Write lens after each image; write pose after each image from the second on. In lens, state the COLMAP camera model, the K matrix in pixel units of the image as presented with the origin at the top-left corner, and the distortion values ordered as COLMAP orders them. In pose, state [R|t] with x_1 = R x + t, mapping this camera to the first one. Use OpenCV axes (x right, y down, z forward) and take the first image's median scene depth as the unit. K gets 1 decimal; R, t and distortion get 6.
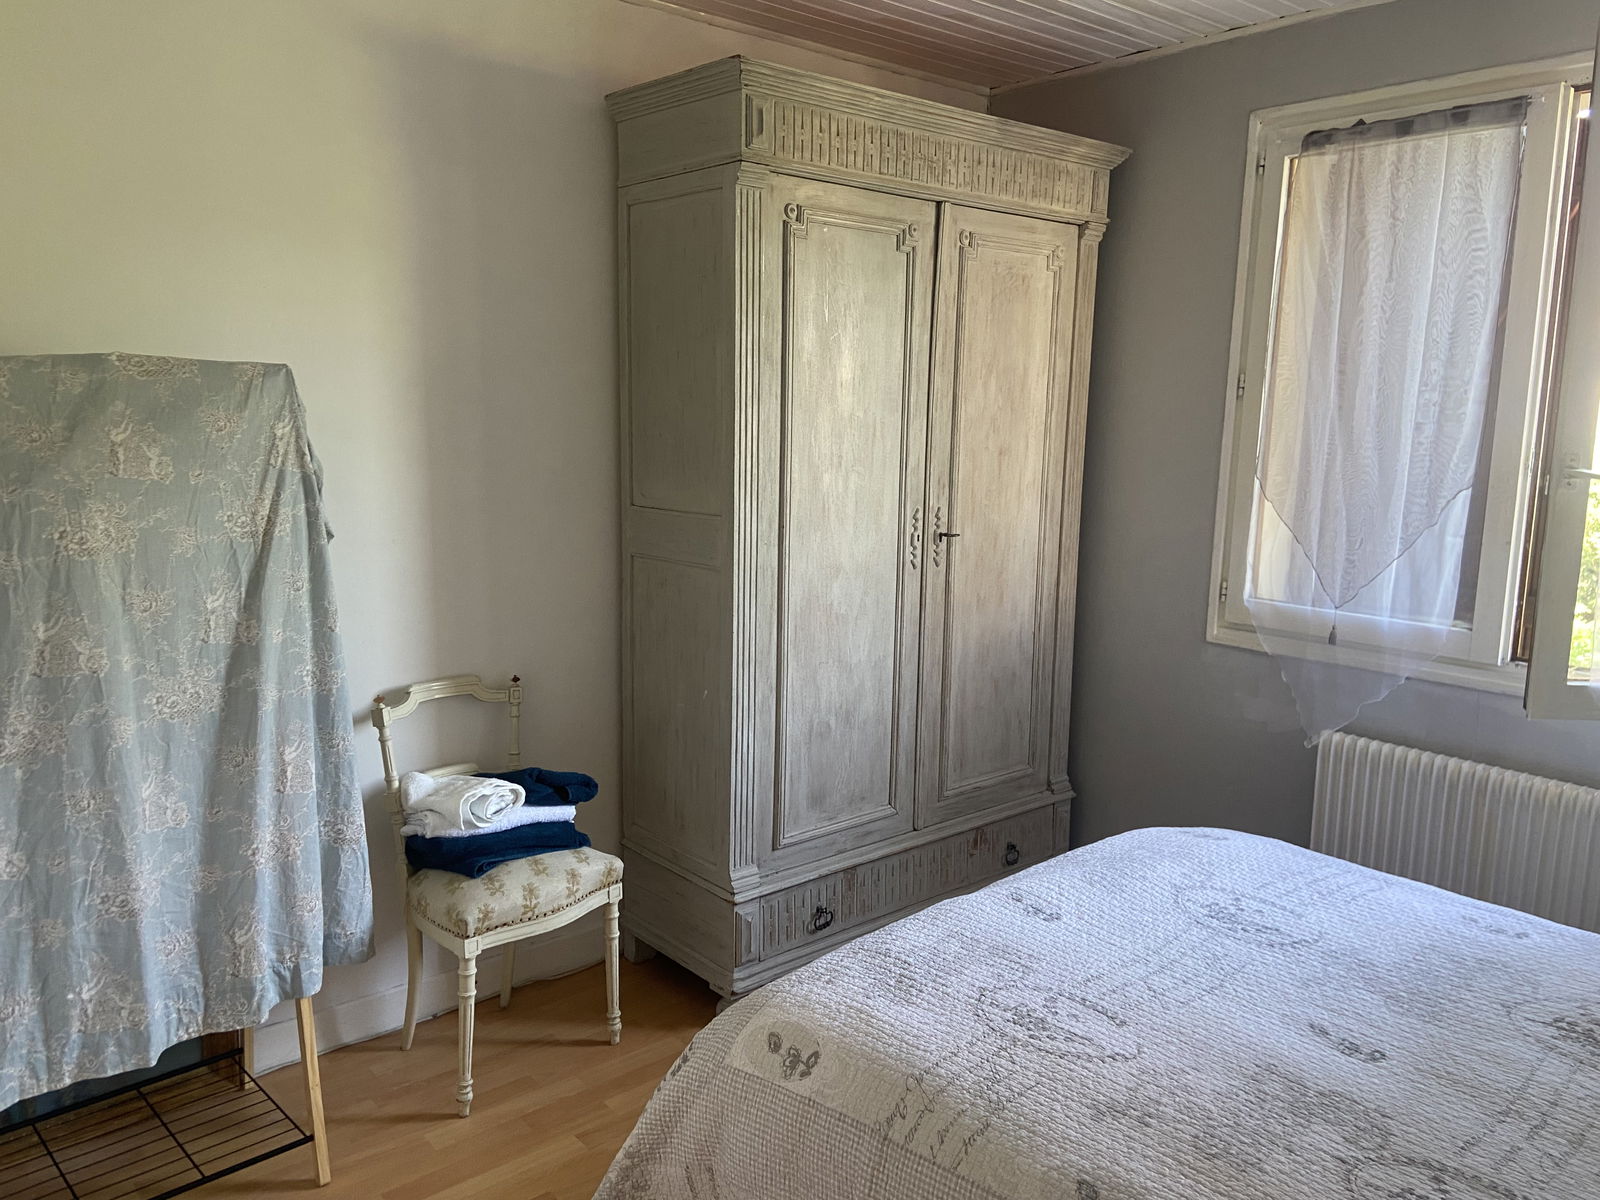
lens RADIAL K [[1218.1, 0, 793.9], [0, 1218.1, 595.1], [0, 0, 1]] dist [0.098120, -0.123322]
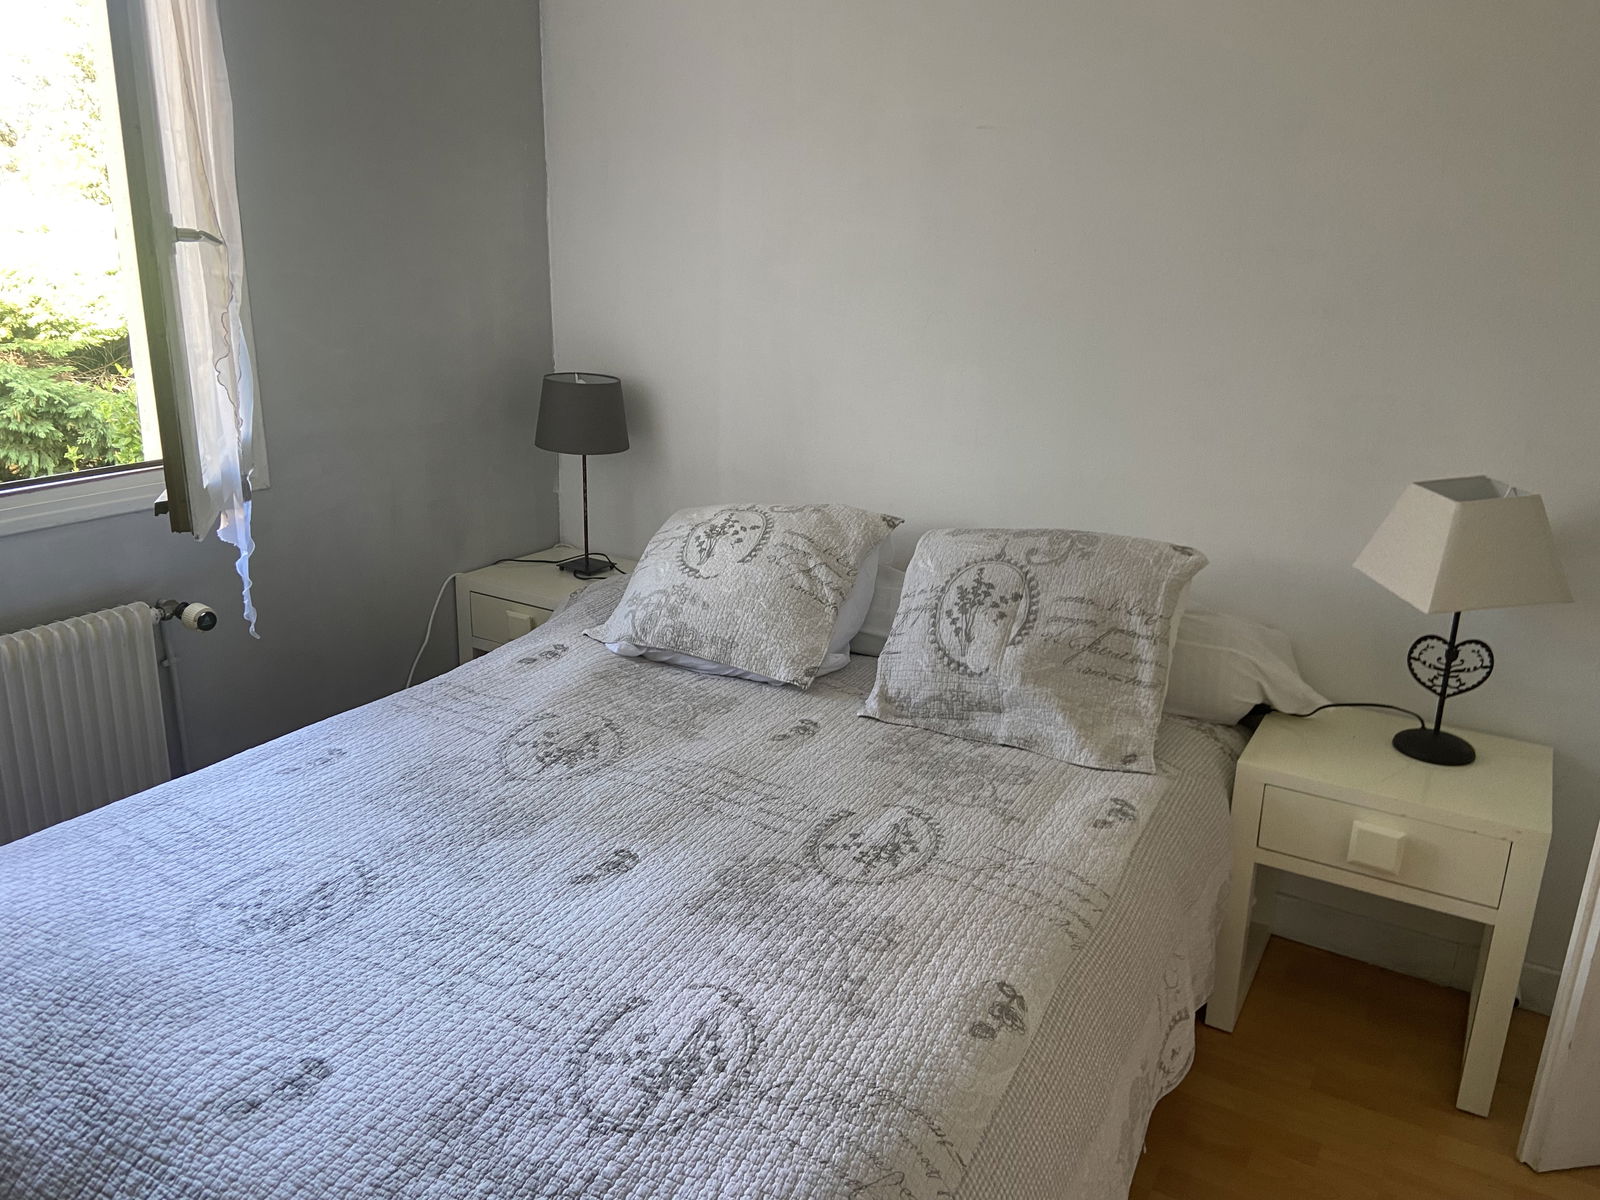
lens RADIAL K [[1218.1, 0, 799.2], [0, 1218.1, 597.3], [0, 0, 1]] dist [0.098120, -0.123322]
pose [[-0.333406, -0.298882, 0.894153, -0.358120], [0.109848, 0.929644, 0.351705, -0.134207], [-0.936362, 0.215481, -0.277117, 1.033425]]
